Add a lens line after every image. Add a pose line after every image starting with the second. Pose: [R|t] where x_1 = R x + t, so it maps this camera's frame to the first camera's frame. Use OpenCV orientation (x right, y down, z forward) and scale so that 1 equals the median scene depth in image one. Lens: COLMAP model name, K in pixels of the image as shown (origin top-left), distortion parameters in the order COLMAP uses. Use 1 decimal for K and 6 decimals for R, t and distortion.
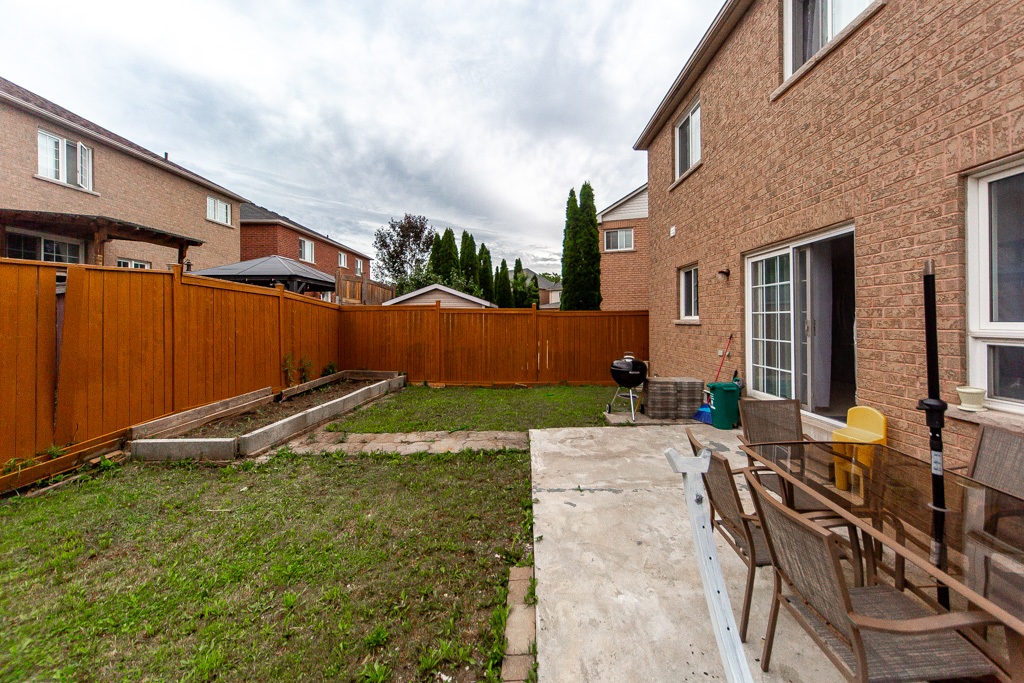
lens RADIAL K [[365.8, 0, 536.8], [0, 365.8, 316.9], [0, 0, 1]] dist [0.002755, 0.000228]
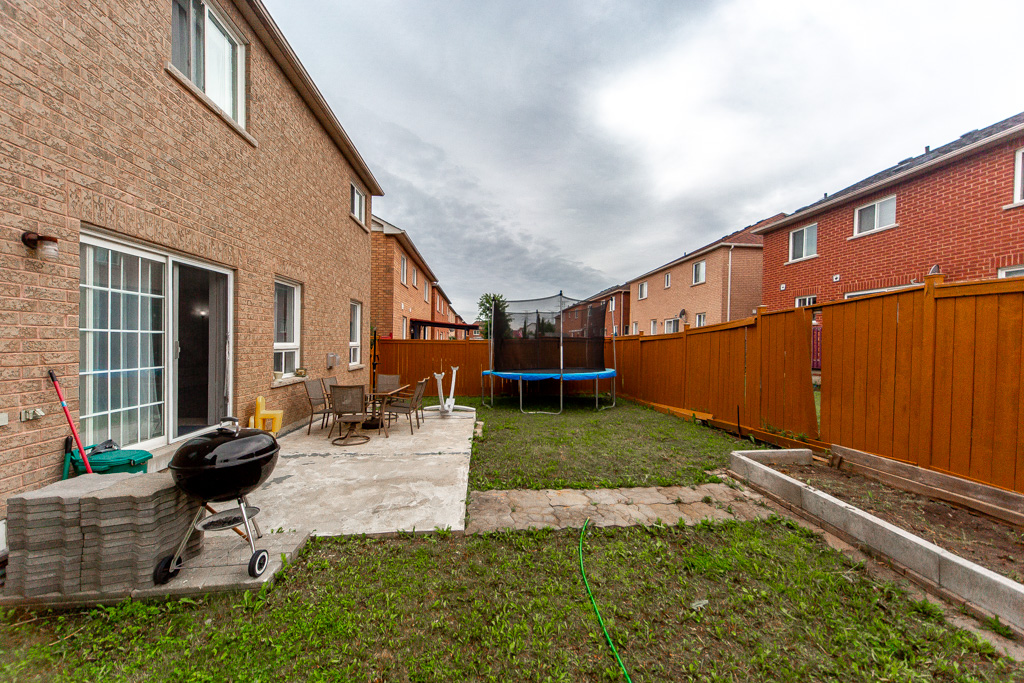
lens RADIAL K [[365.8, 0, 510.8], [0, 365.8, 348.6], [0, 0, 1]] dist [0.002755, 0.000228]
pose [[-0.999012, -0.006976, -0.043882, -0.083366], [-0.007392, 0.999929, 0.009332, 0.010761], [0.043814, 0.009647, -0.998993, 1.912164]]
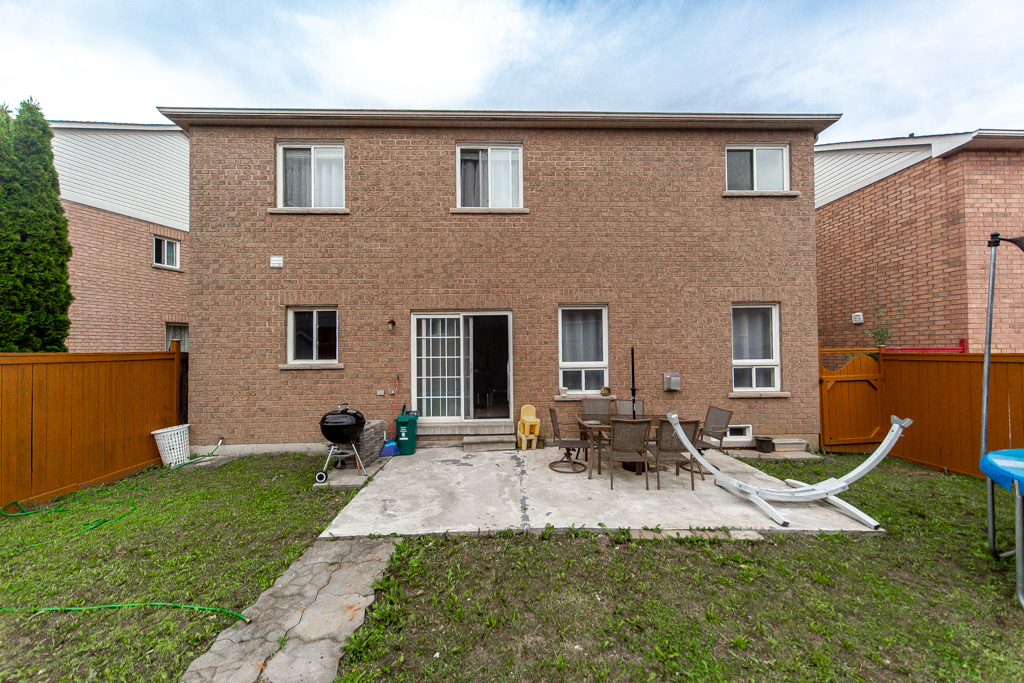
lens RADIAL K [[365.8, 0, 506.3], [0, 365.8, 346.0], [0, 0, 1]] dist [0.002755, 0.000228]
pose [[0.027431, 0.018607, 0.999451, -0.822835], [0.002866, 0.999821, -0.018692, -0.031255], [-0.999620, 0.003377, 0.027373, 0.768584]]
